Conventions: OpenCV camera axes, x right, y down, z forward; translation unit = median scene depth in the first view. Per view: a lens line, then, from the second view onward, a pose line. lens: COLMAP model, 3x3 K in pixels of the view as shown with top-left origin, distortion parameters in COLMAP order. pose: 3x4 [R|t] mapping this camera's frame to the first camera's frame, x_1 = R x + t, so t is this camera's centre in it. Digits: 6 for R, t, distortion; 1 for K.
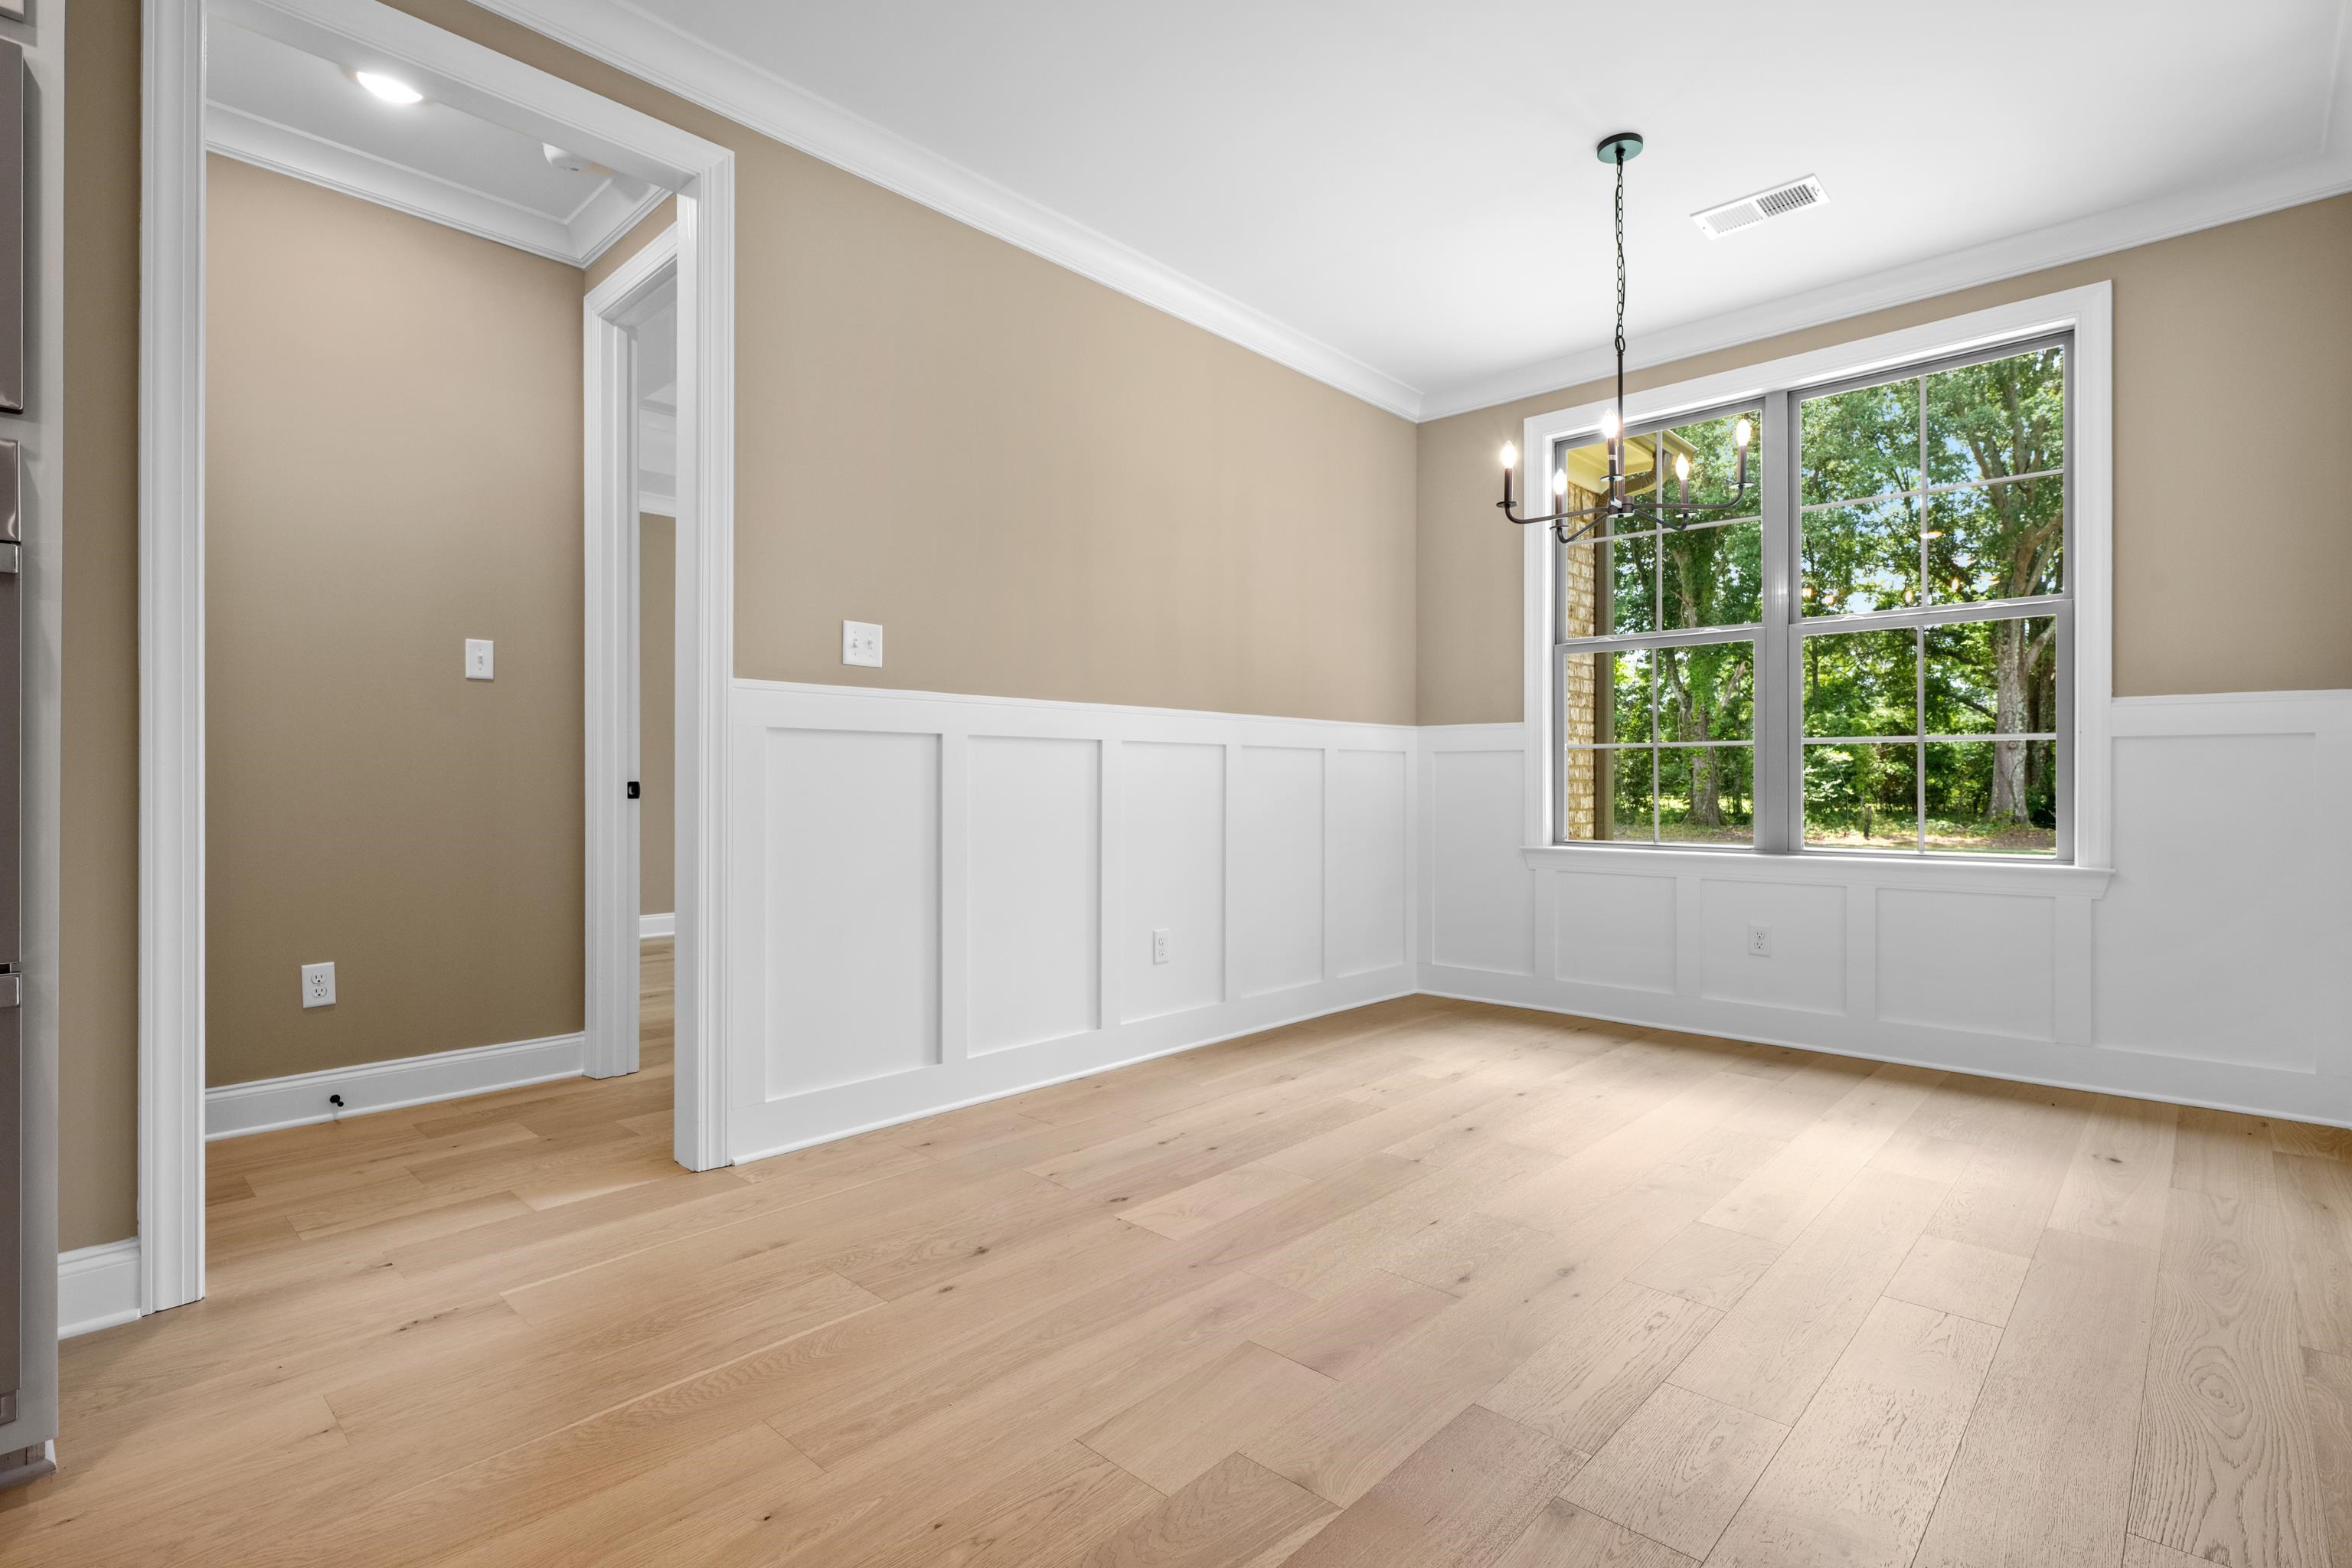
lens RADIAL K [[1114.8, 0, 1172.2], [0, 1114.8, 780.0], [0, 0, 1]] dist [-0.003452, -0.000697]
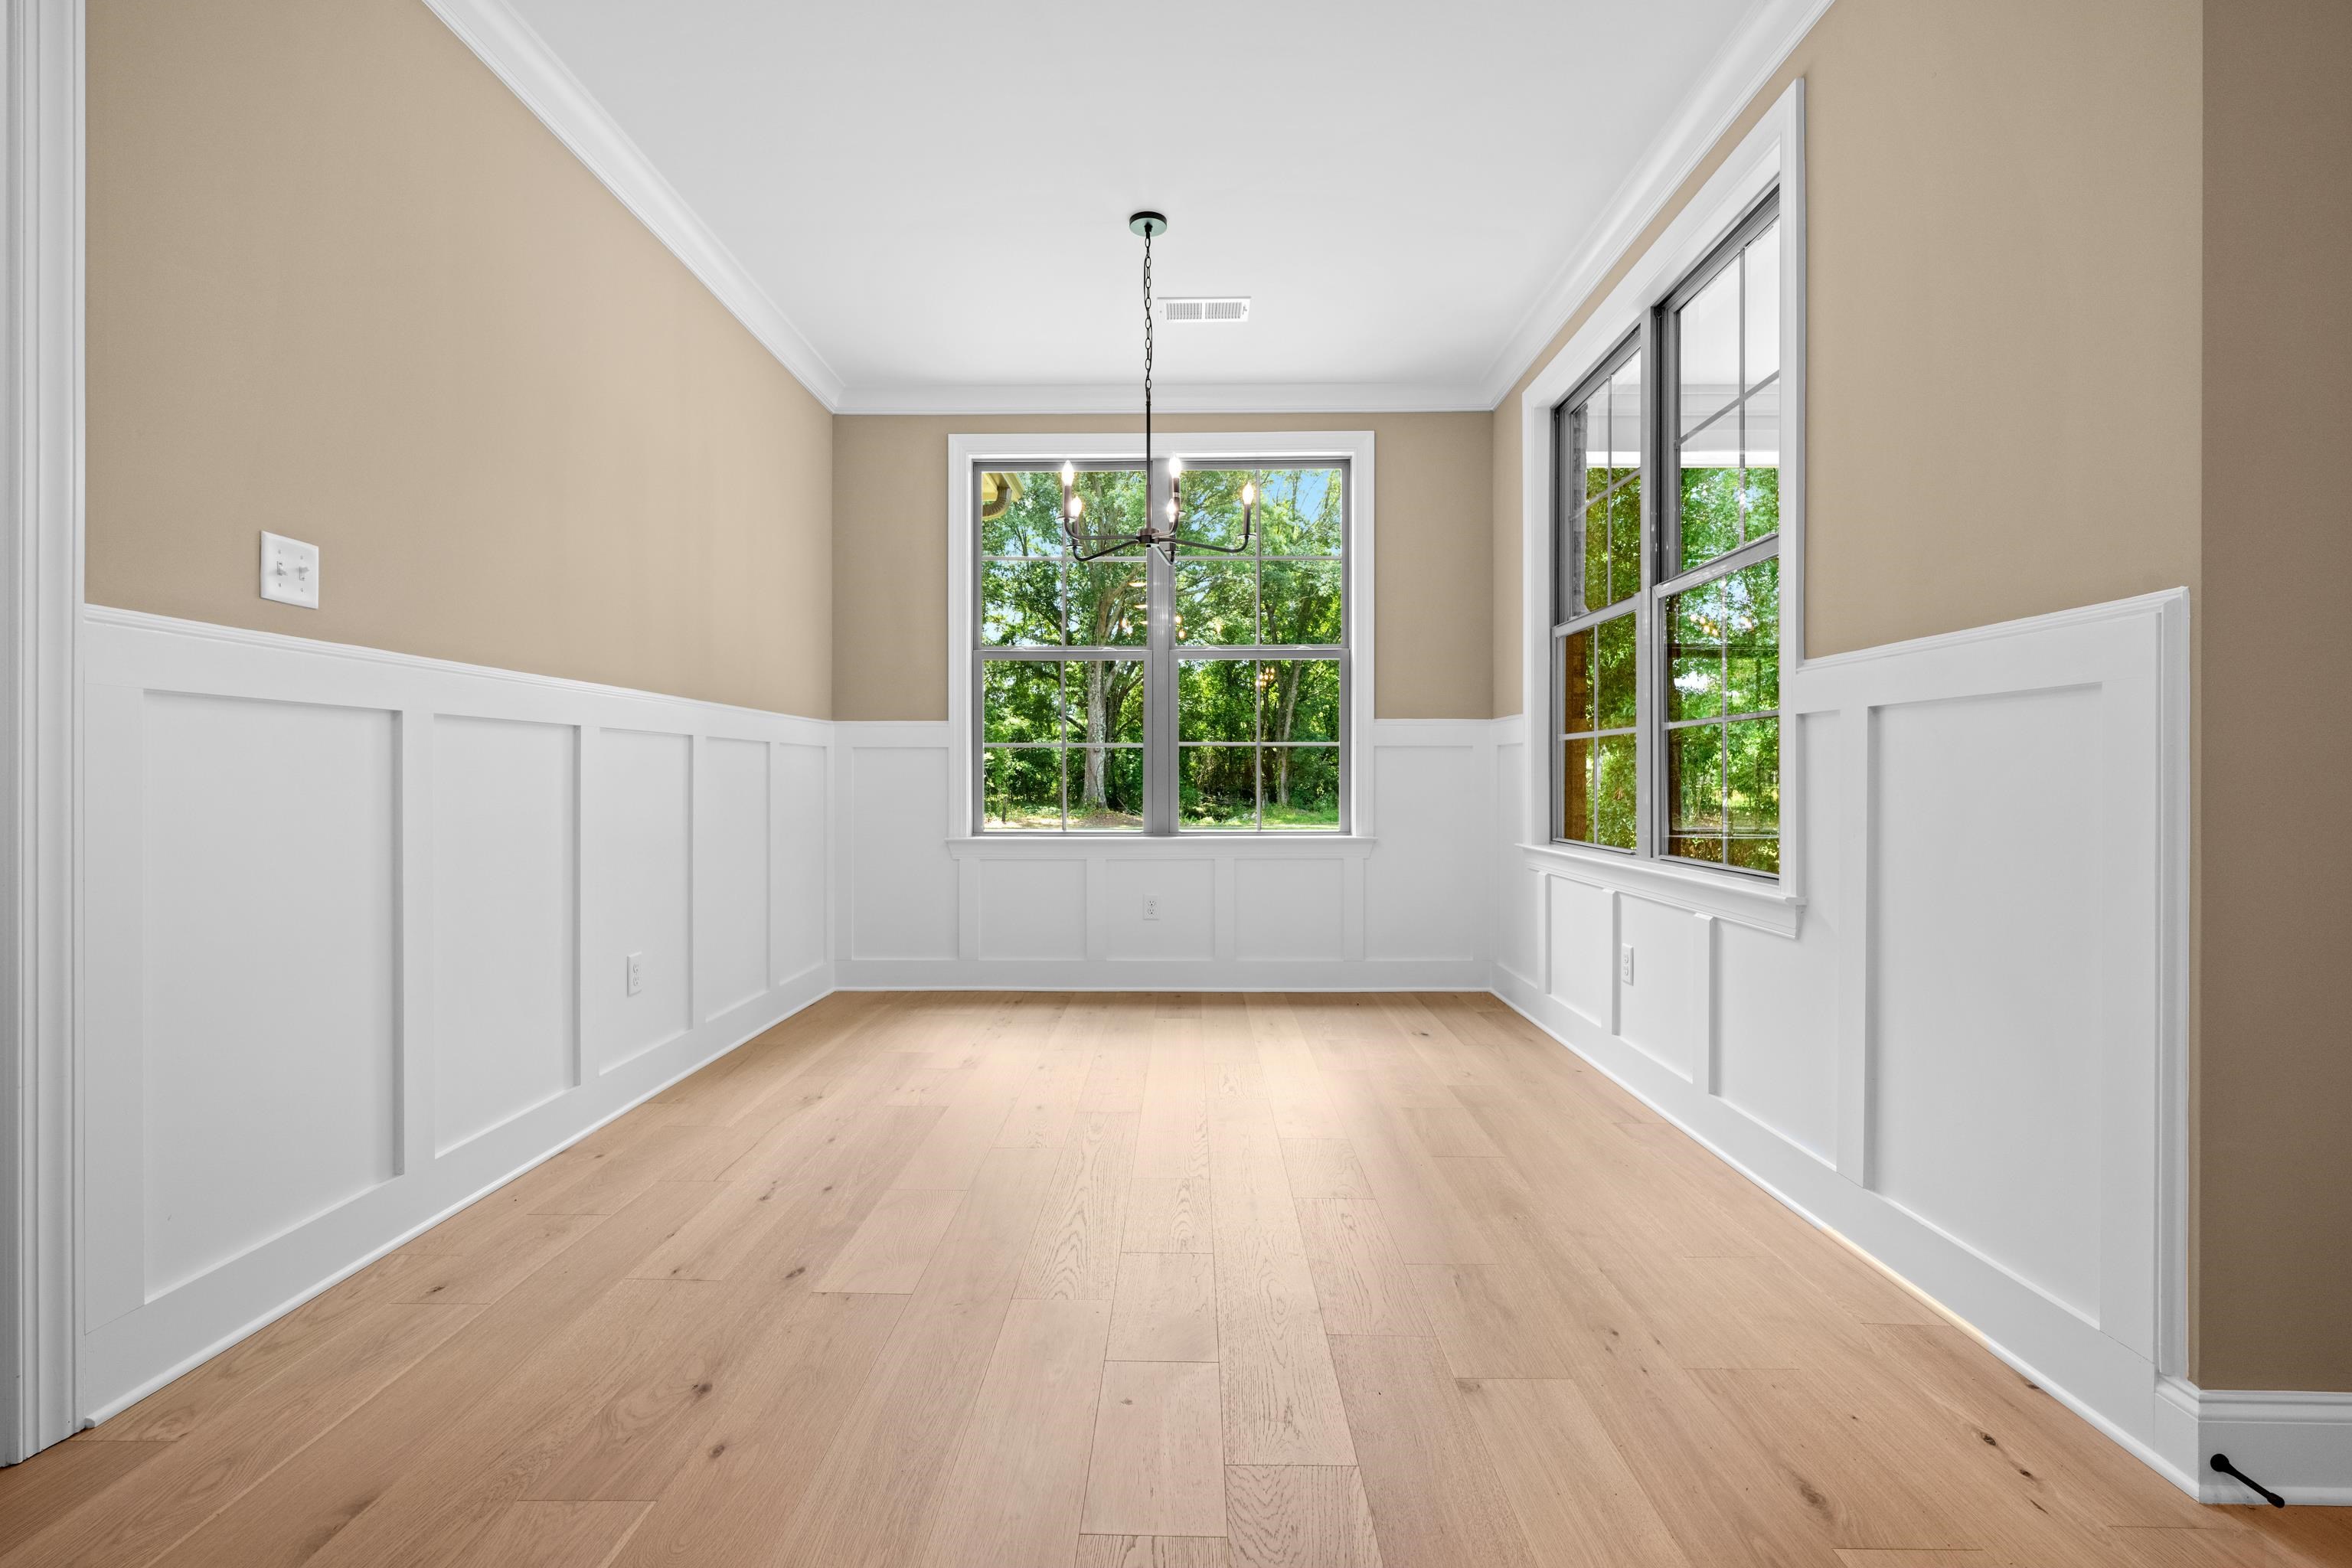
lens RADIAL K [[1051.2, 0, 1172.2], [0, 1051.2, 777.1], [0, 0, 1]] dist [-0.001388, -0.000286]
pose [[0.738956, -0.000879, 0.673753, -0.230577], [-0.000402, 0.999998, 0.001745, -0.000226], [-0.673753, -0.001561, 0.738955, 0.136052]]
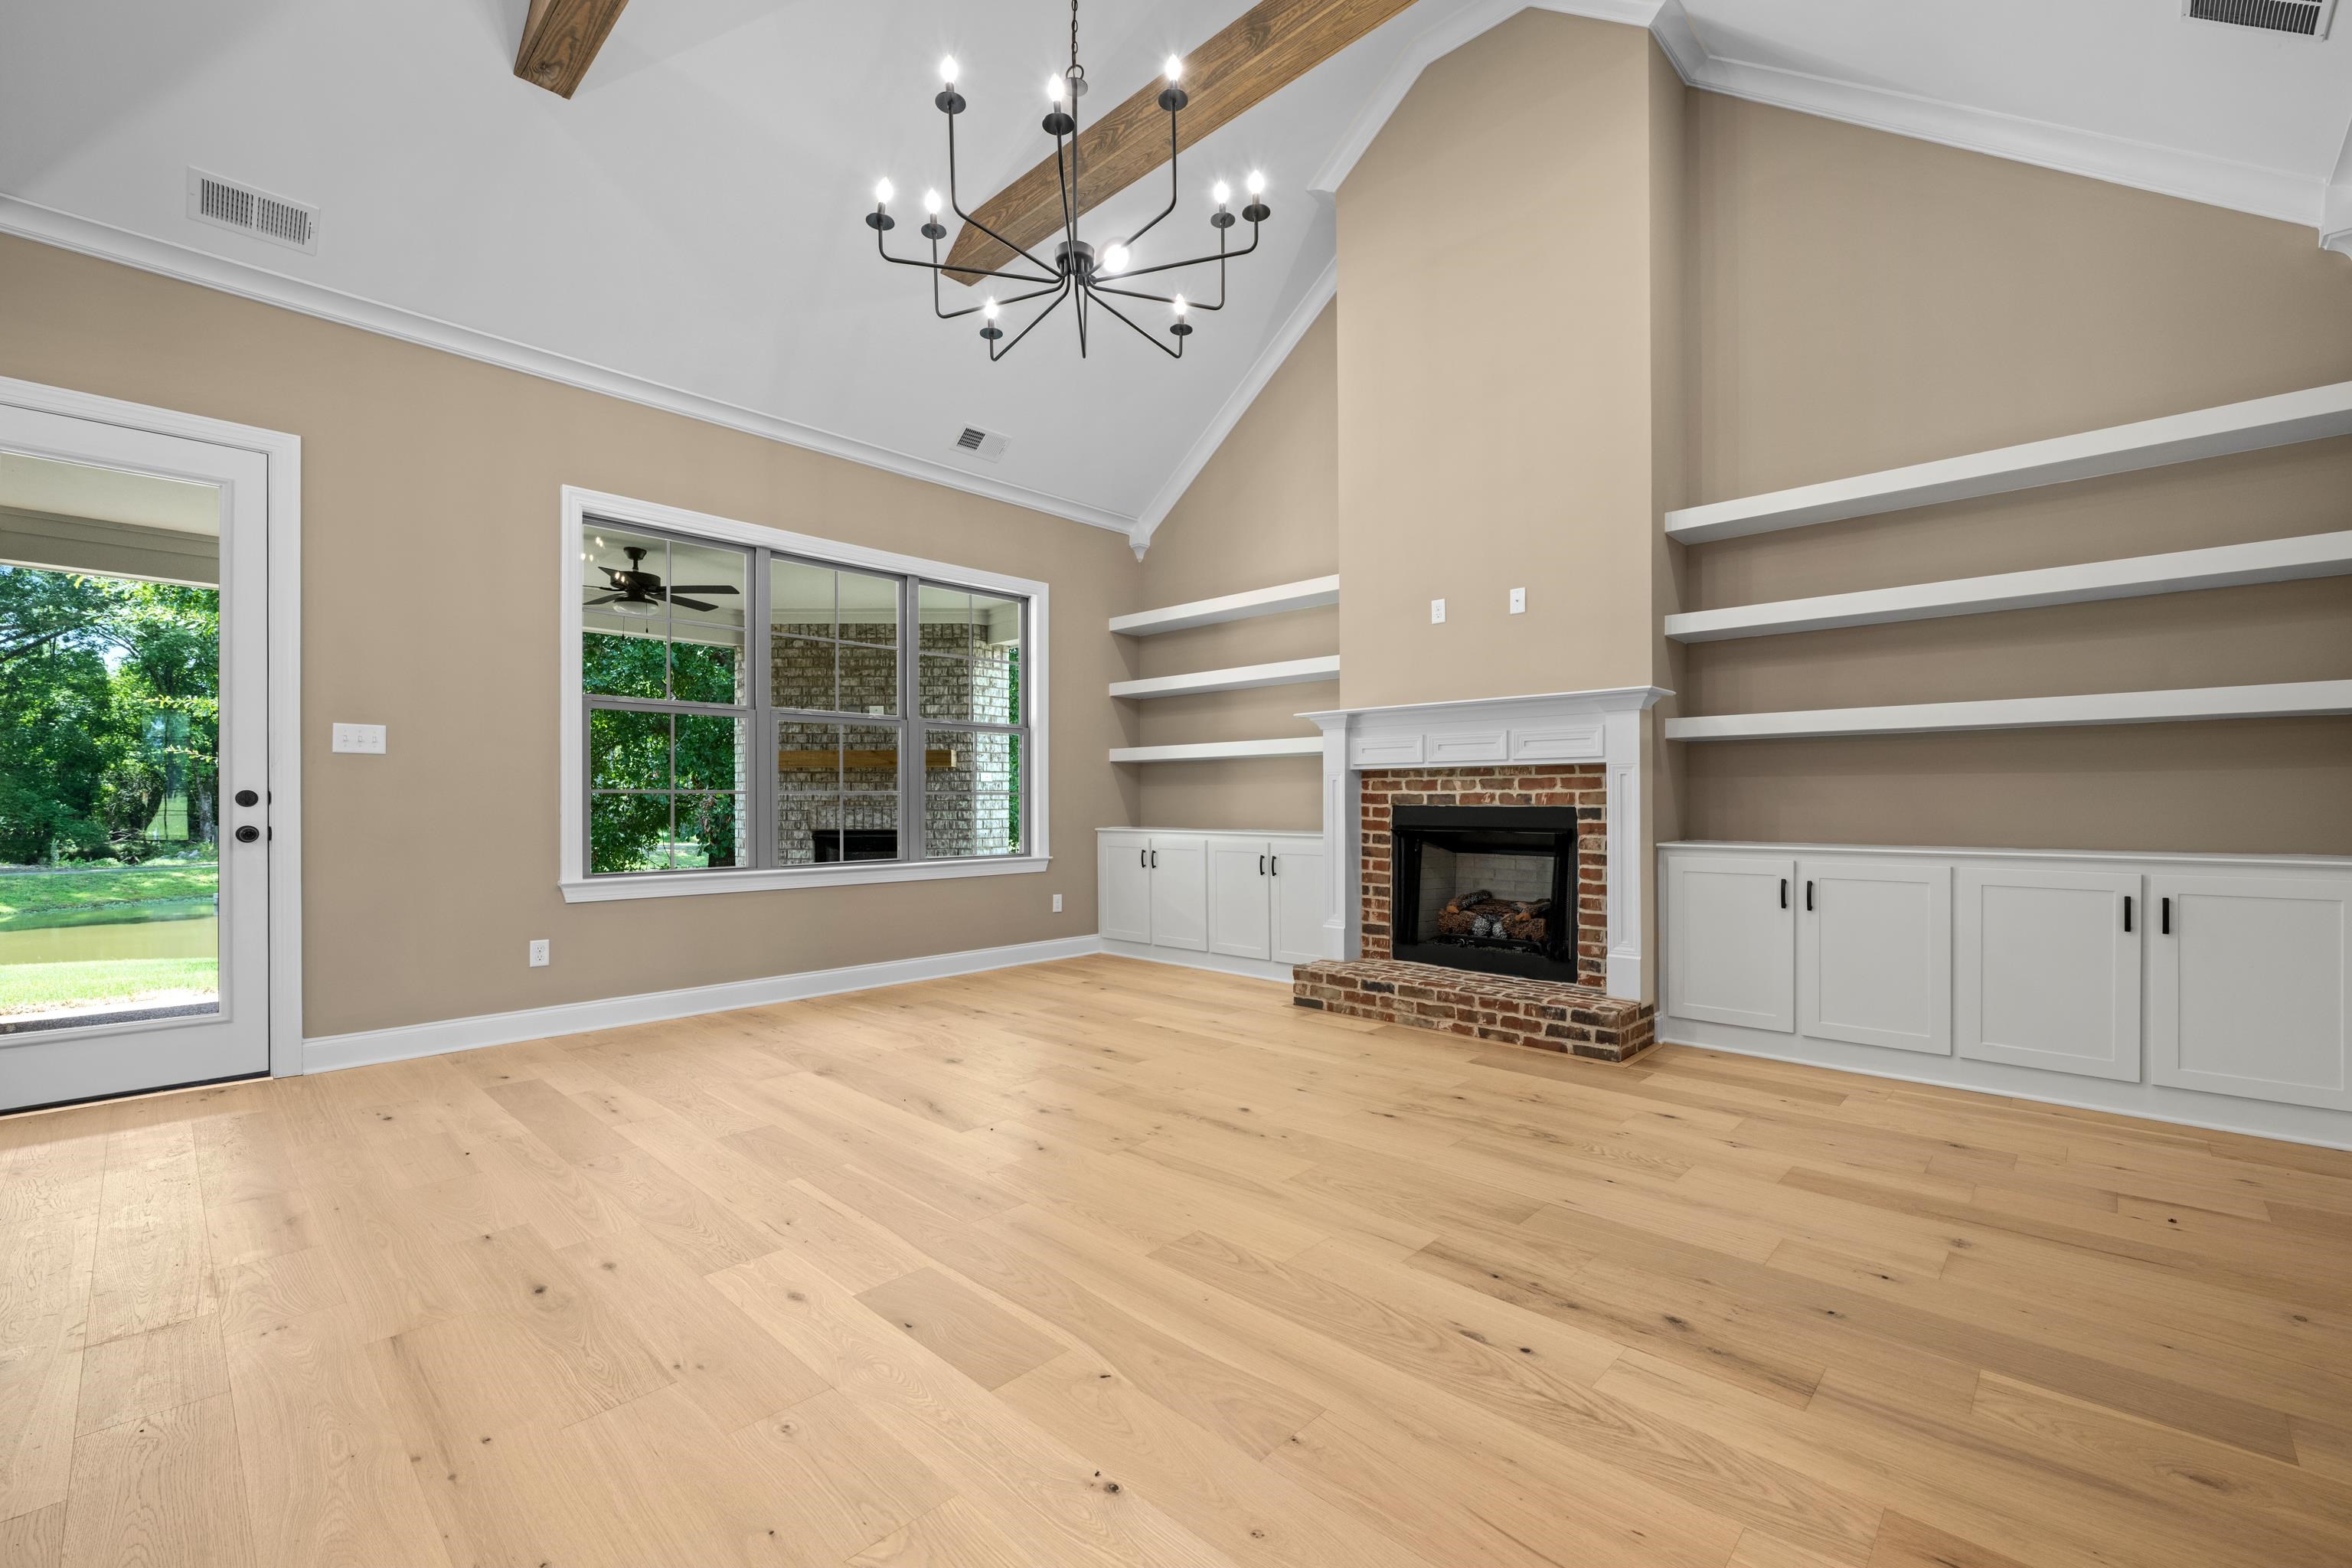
lens RADIAL K [[969.3, 0, 1172.1], [0, 969.3, 801.3], [0, 0, 1]] dist [-0.002237, -0.000017]
pose [[0.003070, 0.000100, 0.999995, -0.451571], [-0.000037, 1.000000, -0.000100, -0.025487], [-0.999995, -0.000036, 0.003070, -0.890396]]
